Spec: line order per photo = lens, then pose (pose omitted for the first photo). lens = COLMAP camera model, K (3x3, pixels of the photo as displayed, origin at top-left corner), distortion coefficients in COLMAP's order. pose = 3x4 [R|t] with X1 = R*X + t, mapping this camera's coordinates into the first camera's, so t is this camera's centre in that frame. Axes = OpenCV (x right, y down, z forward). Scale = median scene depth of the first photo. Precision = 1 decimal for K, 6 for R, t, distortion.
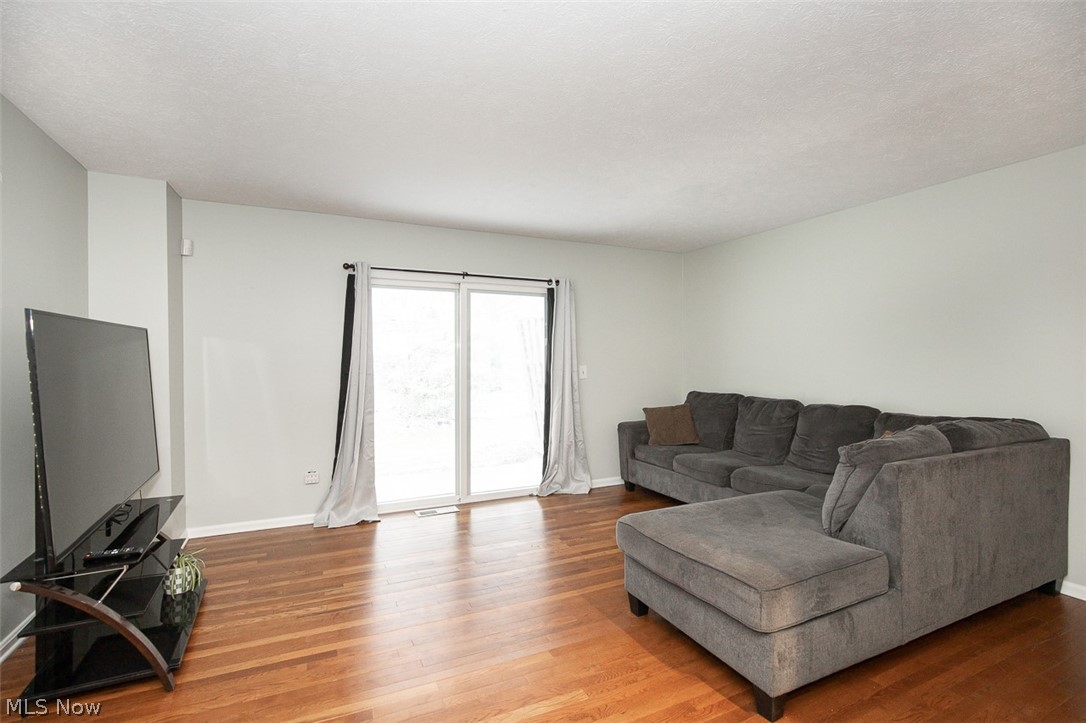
lens RADIAL K [[502.0, 0, 541.5], [0, 502.0, 361.6], [0, 0, 1]] dist [-0.005103, -0.000260]
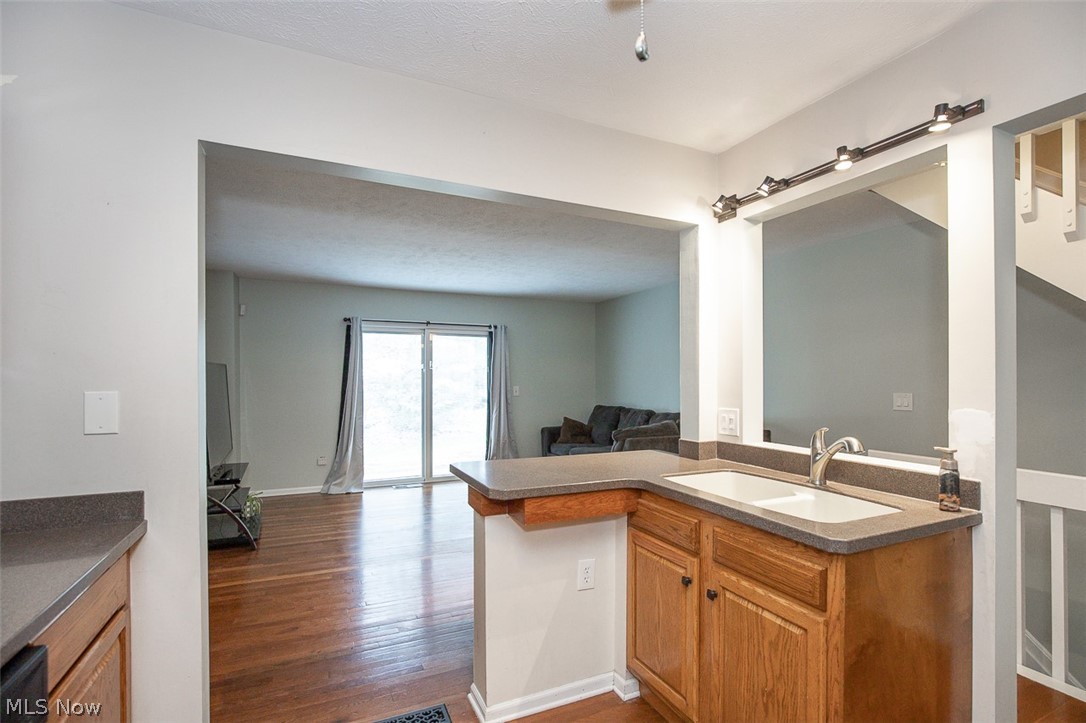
lens RADIAL K [[502.0, 0, 542.3], [0, 502.0, 379.8], [0, 0, 1]] dist [-0.005103, -0.000260]
pose [[0.999997, -0.000100, -0.002490, 0.178277], [0.000085, 0.999983, -0.005783, -0.002331], [0.002490, 0.005783, 0.999980, -0.436002]]
